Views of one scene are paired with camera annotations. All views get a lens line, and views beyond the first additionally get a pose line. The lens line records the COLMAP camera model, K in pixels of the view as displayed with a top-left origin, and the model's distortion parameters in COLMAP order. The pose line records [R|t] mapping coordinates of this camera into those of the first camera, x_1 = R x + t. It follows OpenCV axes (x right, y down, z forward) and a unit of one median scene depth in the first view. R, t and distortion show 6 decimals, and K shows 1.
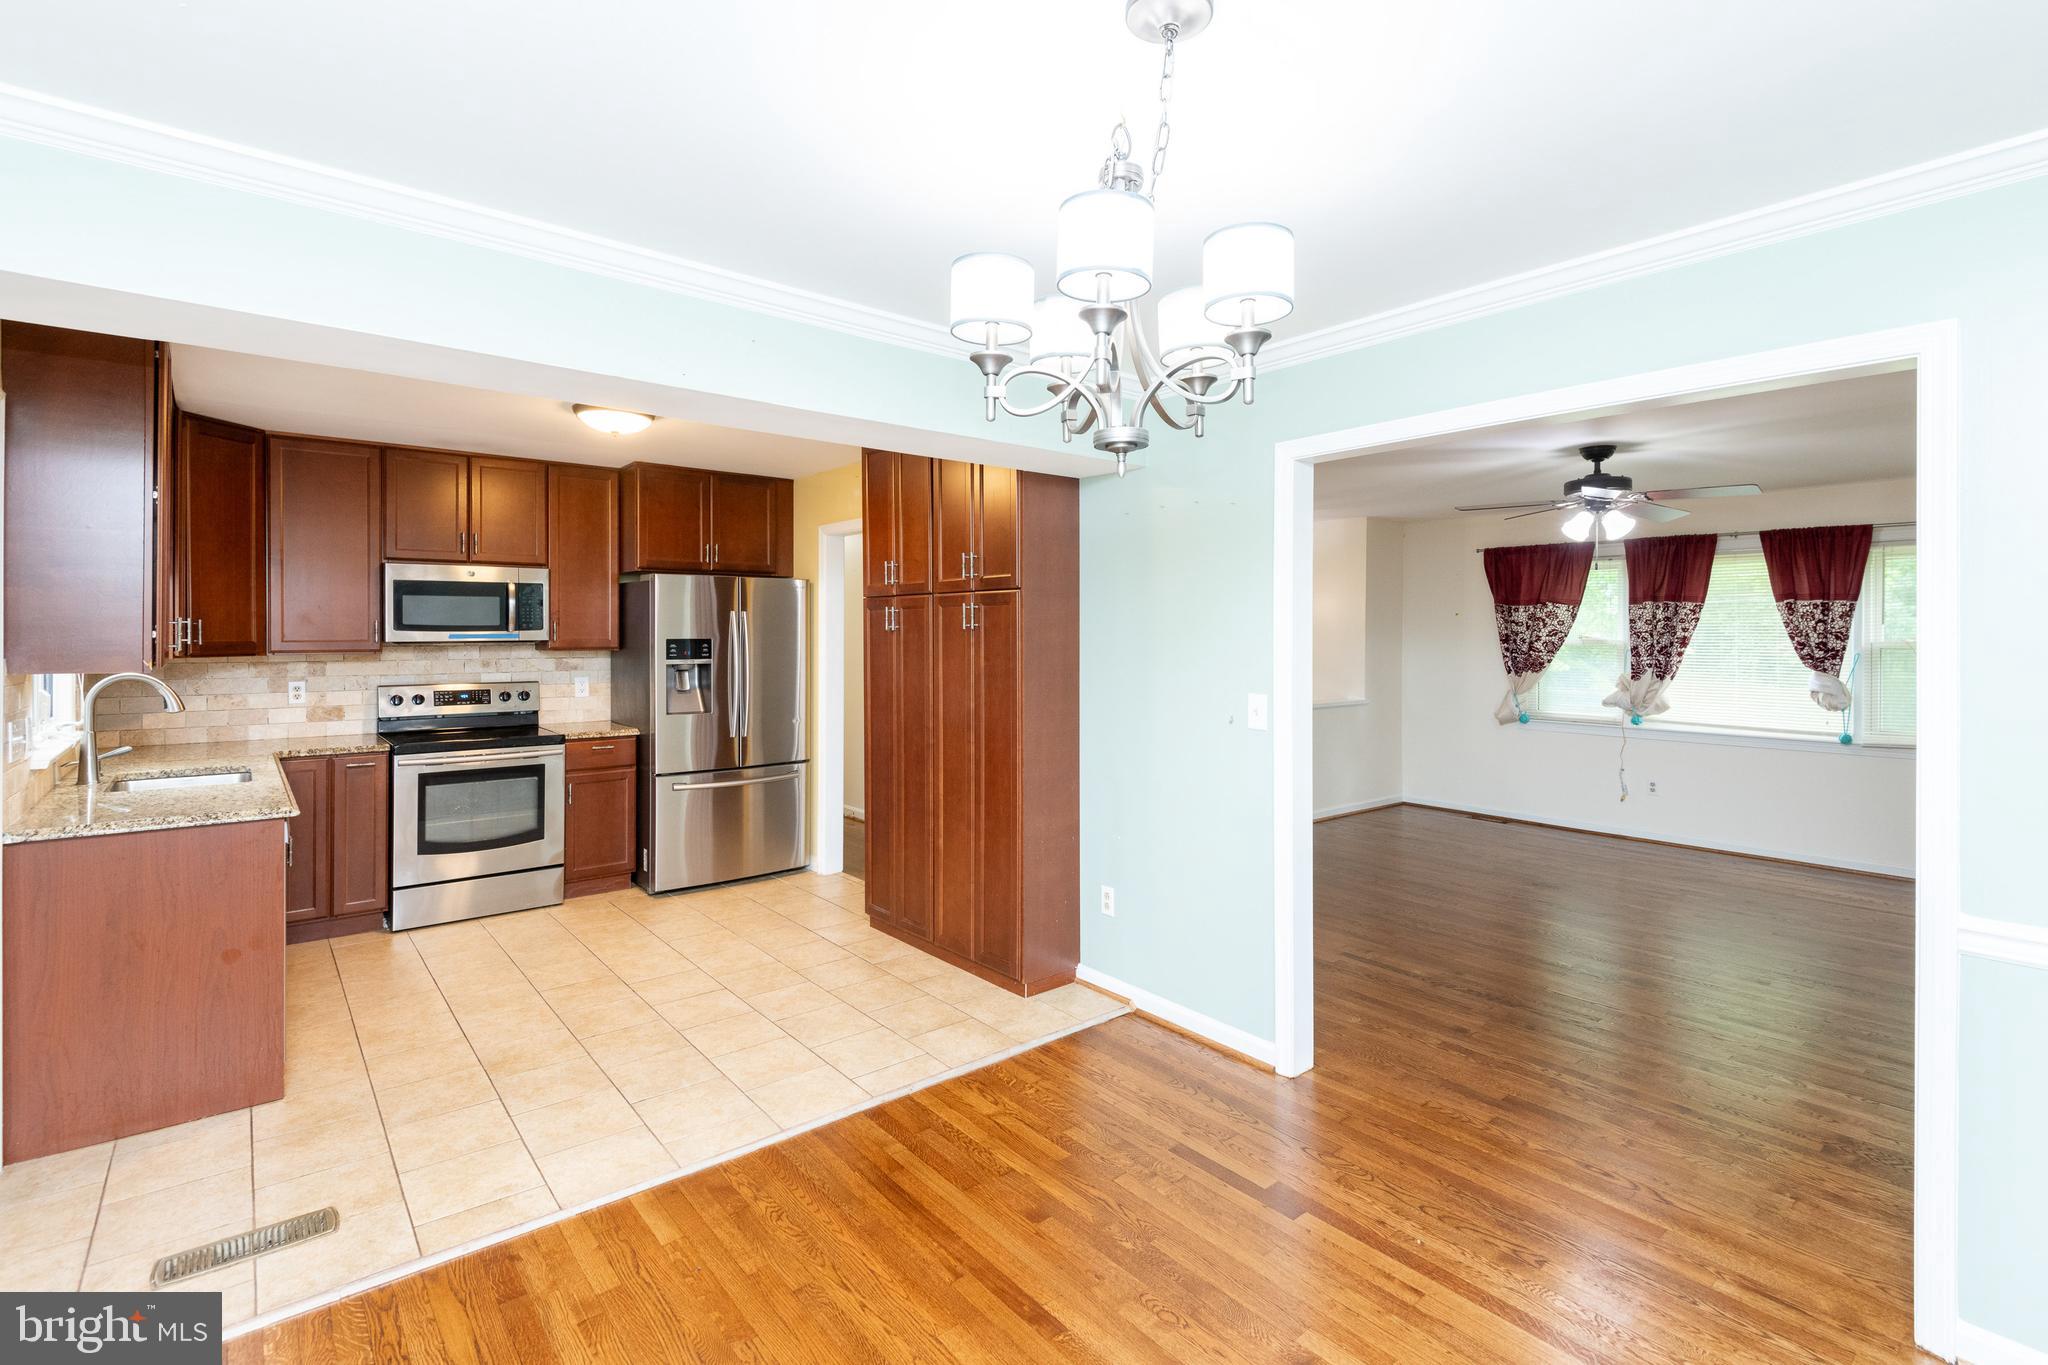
lens RADIAL K [[948.3, 0, 1026.7], [0, 948.3, 633.4], [0, 0, 1]] dist [0.000636, 0.000023]
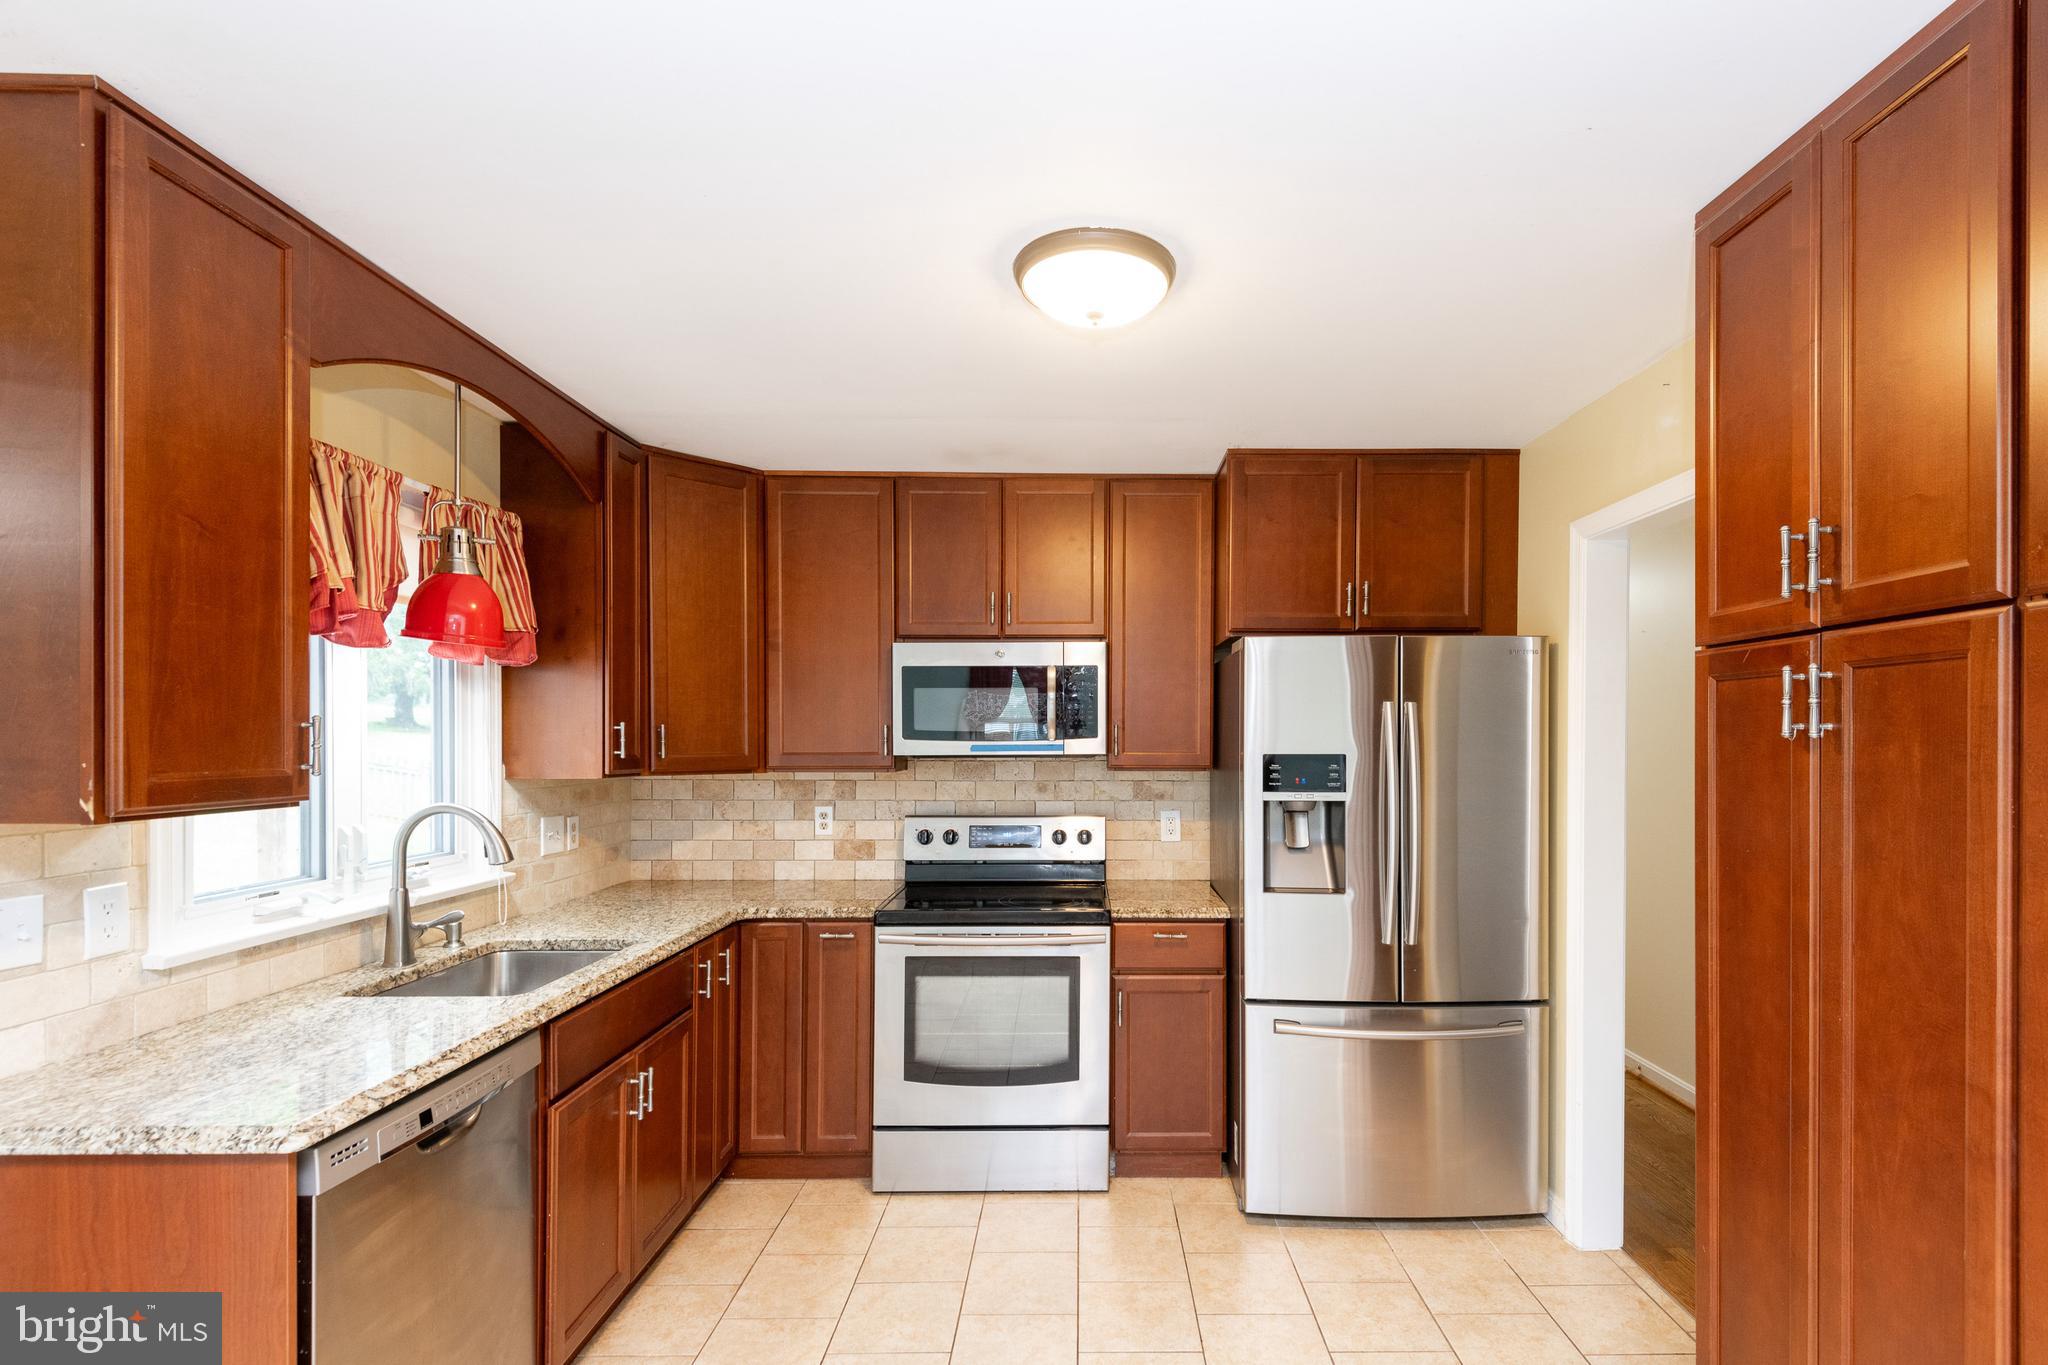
lens RADIAL K [[1078.2, 0, 1029.4], [0, 1078.2, 742.6], [0, 0, 1]] dist [0.000446, 0.000197]
pose [[0.770708, 0.000377, -0.637189, -0.088804], [0.001496, 0.999996, 0.002401, -0.002411], [0.637187, -0.002804, 0.770704, 0.436959]]
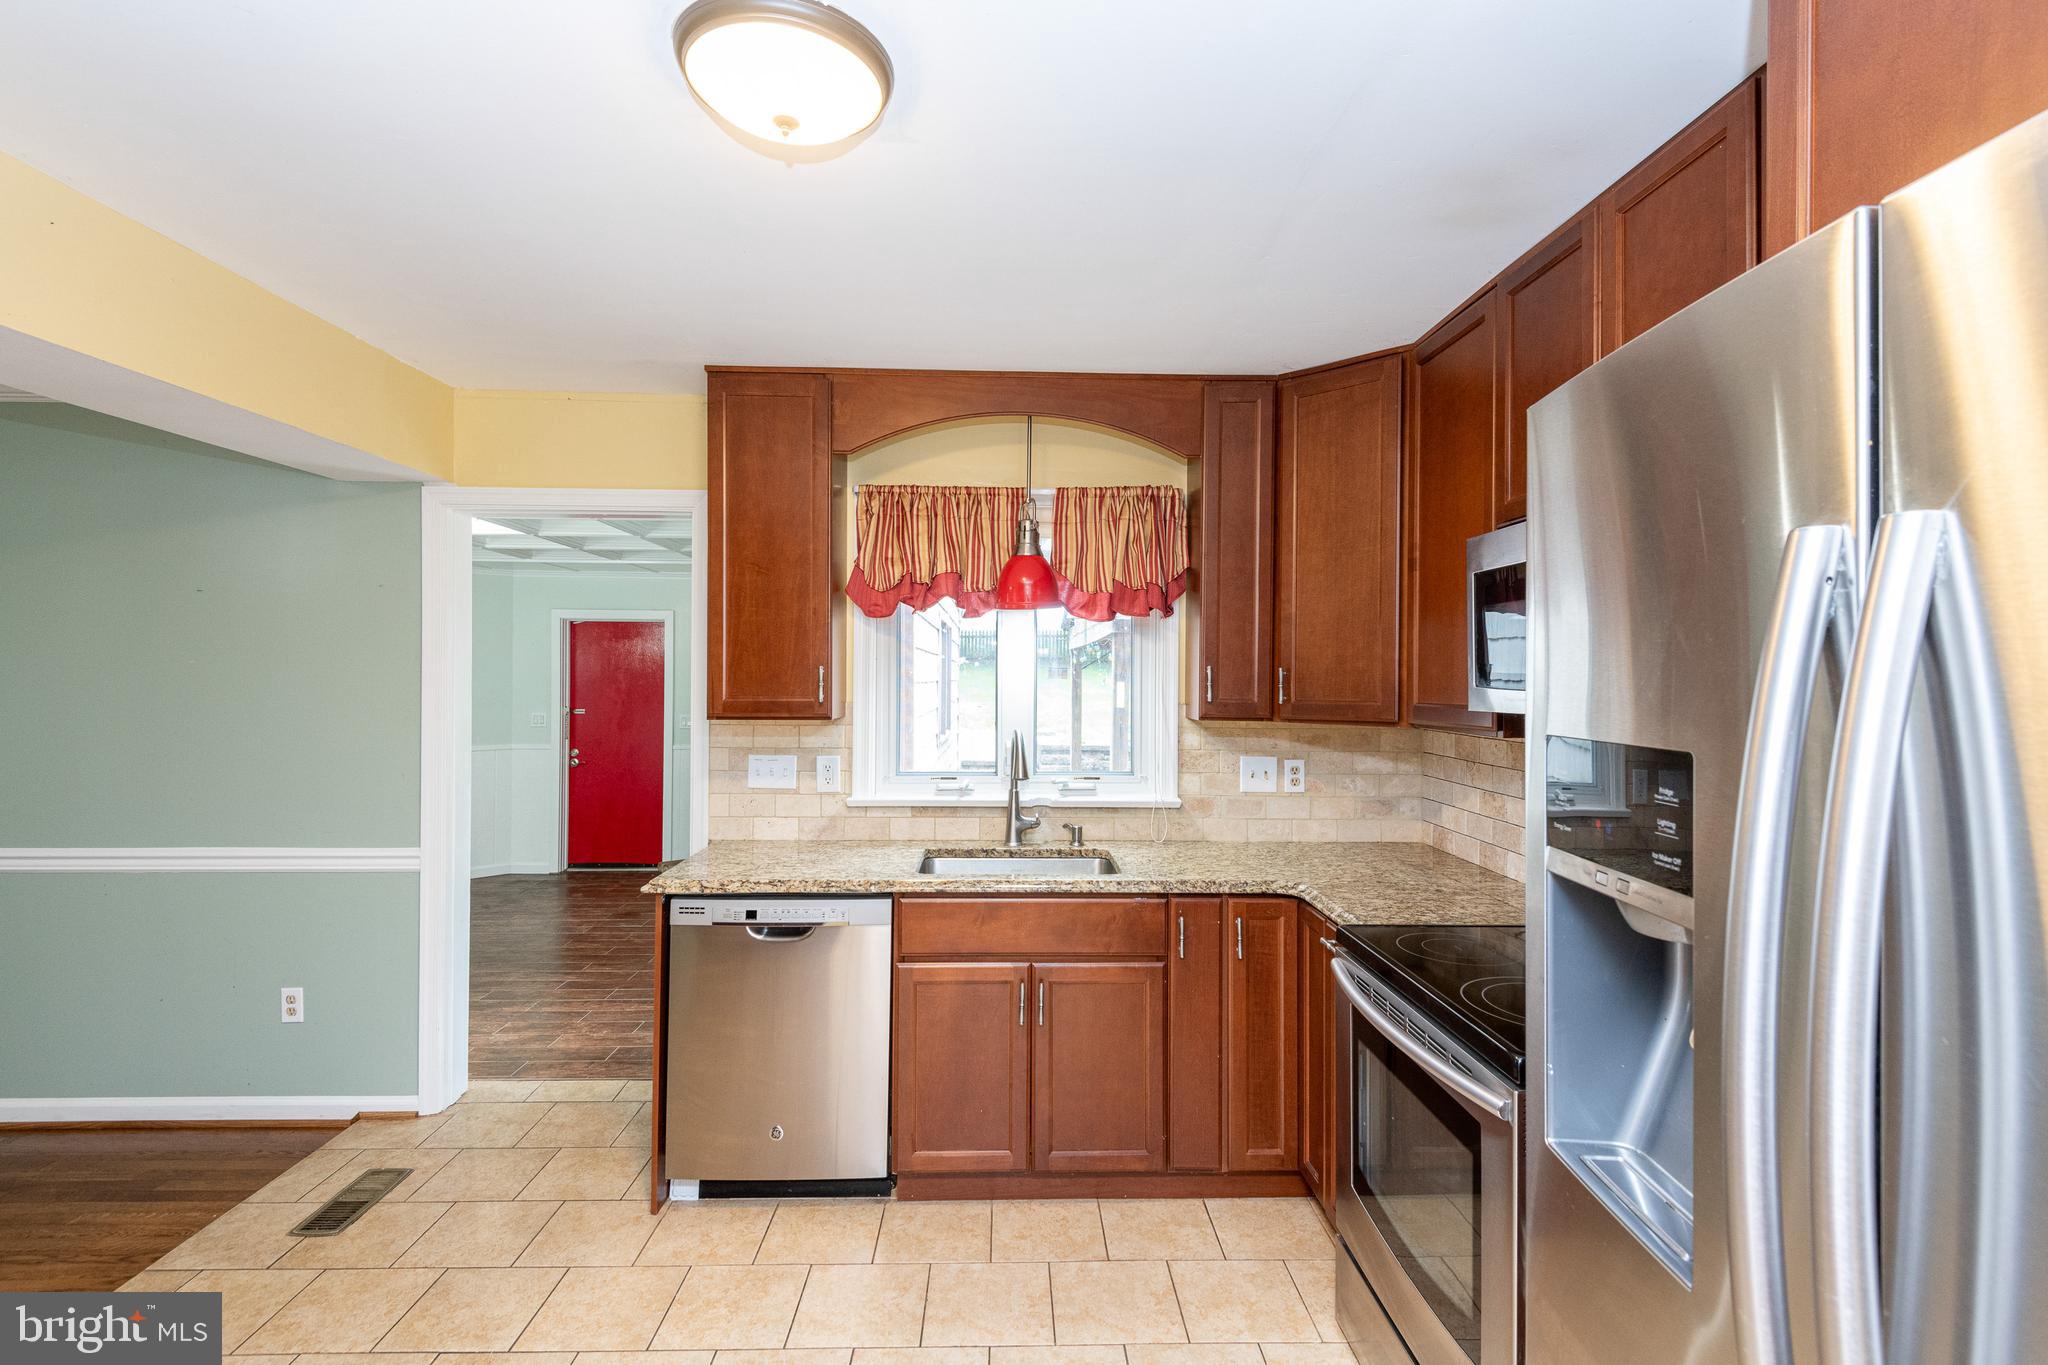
lens RADIAL K [[933.7, 0, 1026.4], [0, 933.7, 672.6], [0, 0, 1]] dist [0.001231, 0.000065]
pose [[-0.616197, -0.012172, -0.787498, -0.178734], [-0.009320, 0.999923, -0.008162, -0.004291], [0.787537, 0.002310, -0.616263, 1.094151]]
